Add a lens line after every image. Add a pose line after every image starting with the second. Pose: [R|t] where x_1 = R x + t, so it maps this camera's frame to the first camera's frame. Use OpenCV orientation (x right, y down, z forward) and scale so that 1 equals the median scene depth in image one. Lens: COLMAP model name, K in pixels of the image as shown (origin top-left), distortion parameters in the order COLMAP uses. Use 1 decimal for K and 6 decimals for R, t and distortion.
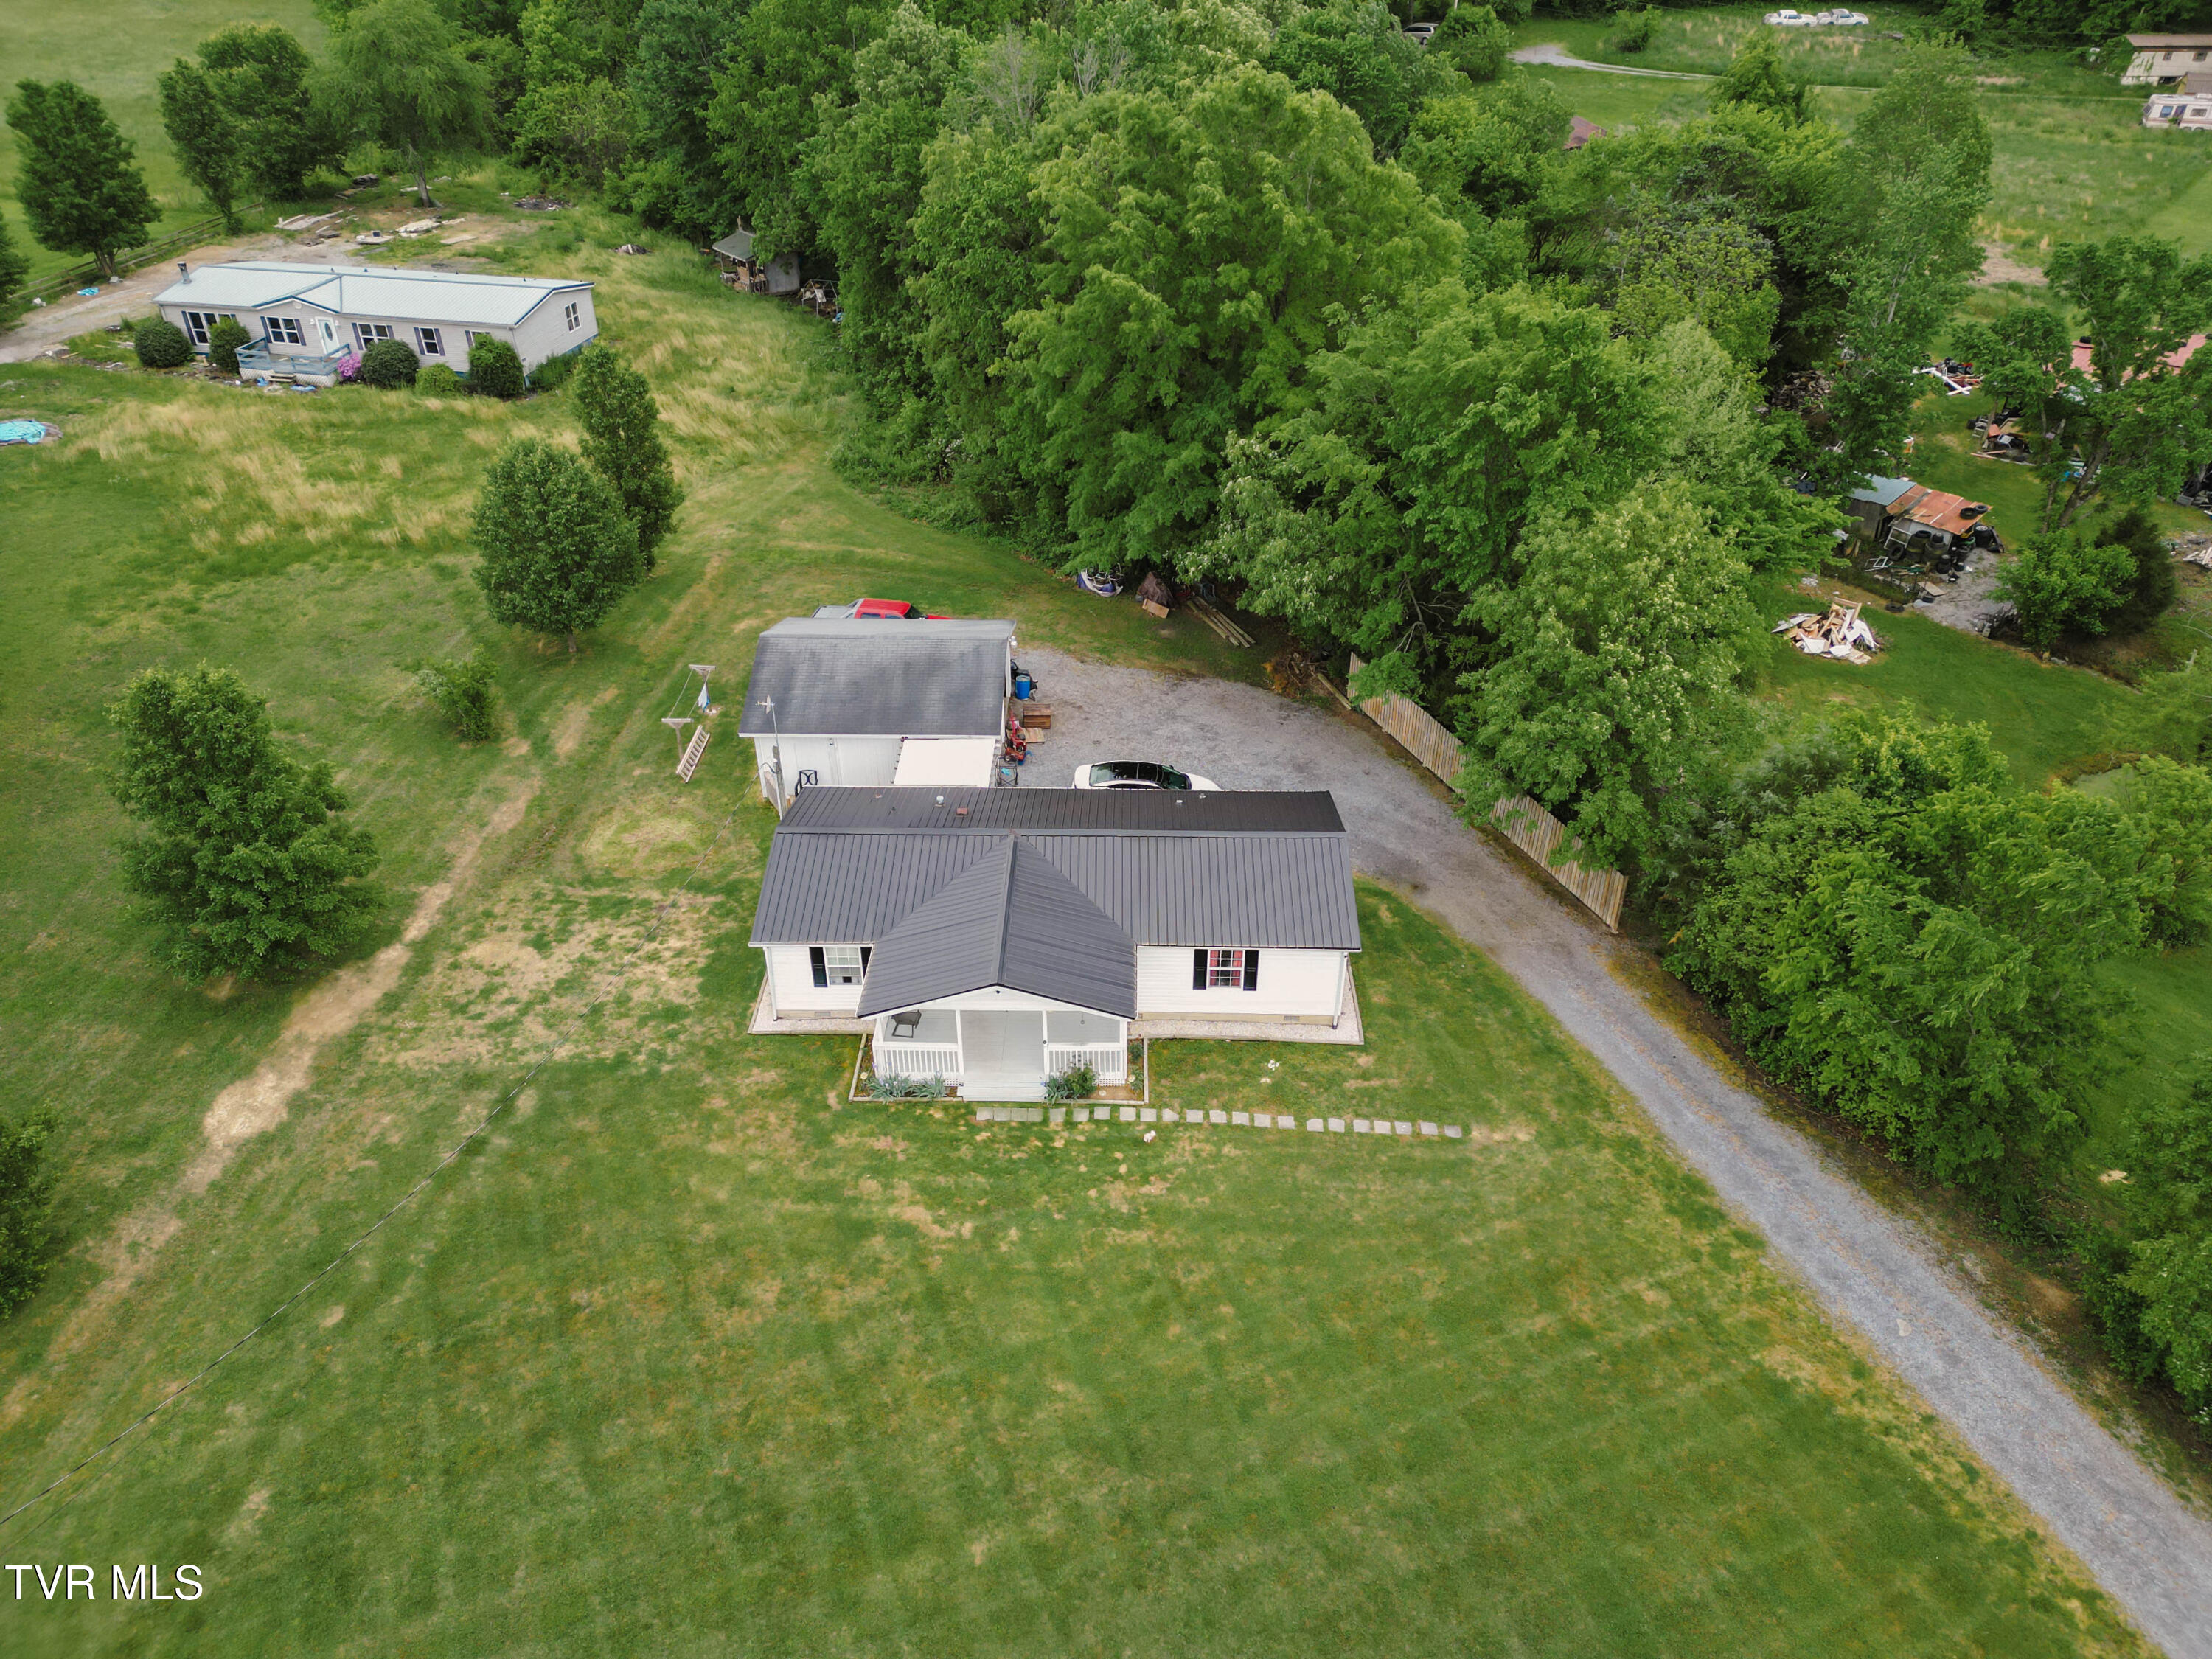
lens RADIAL K [[1543.2, 0, 1107.5], [0, 1543.2, 811.4], [0, 0, 1]] dist [0.089540, -0.092400]
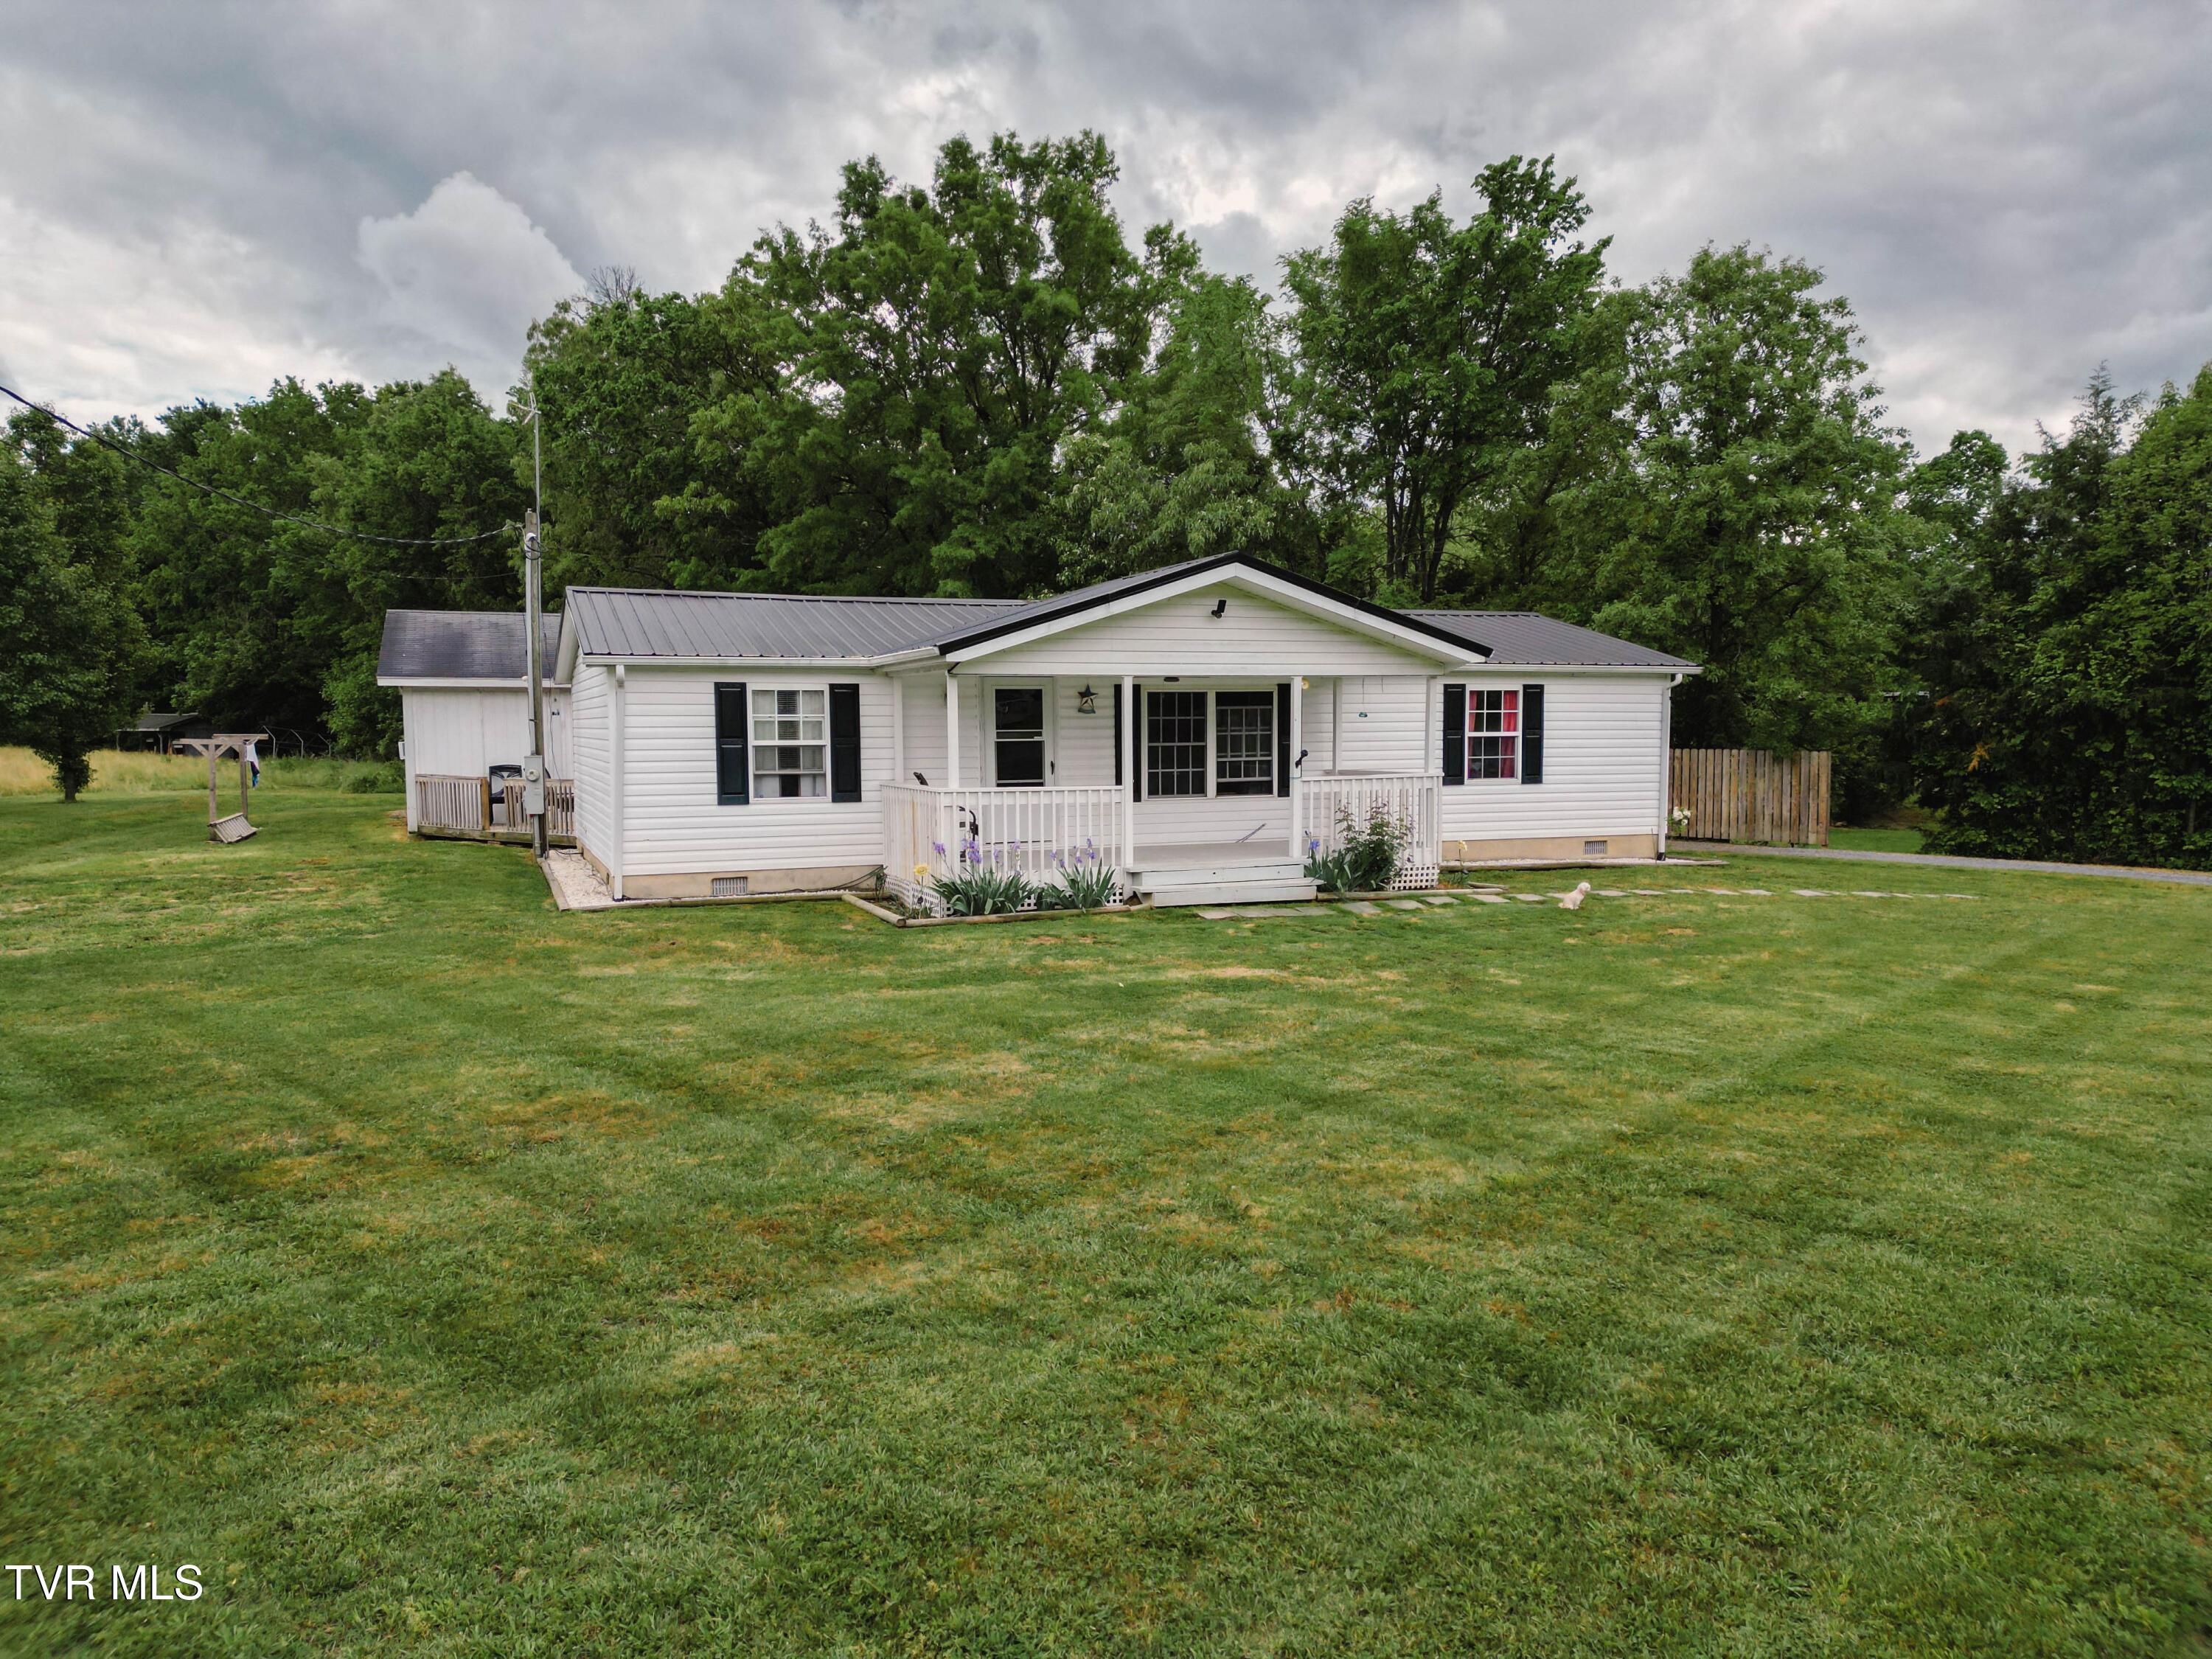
lens RADIAL K [[1543.2, 0, 1107.5], [0, 1543.2, 811.4], [0, 0, 1]] dist [0.089540, -0.092400]
pose [[0.921584, -0.031538, 0.386896, -0.262732], [0.220350, 0.863051, -0.454520, 0.346231], [-0.319576, 0.504131, 0.802323, 0.623511]]
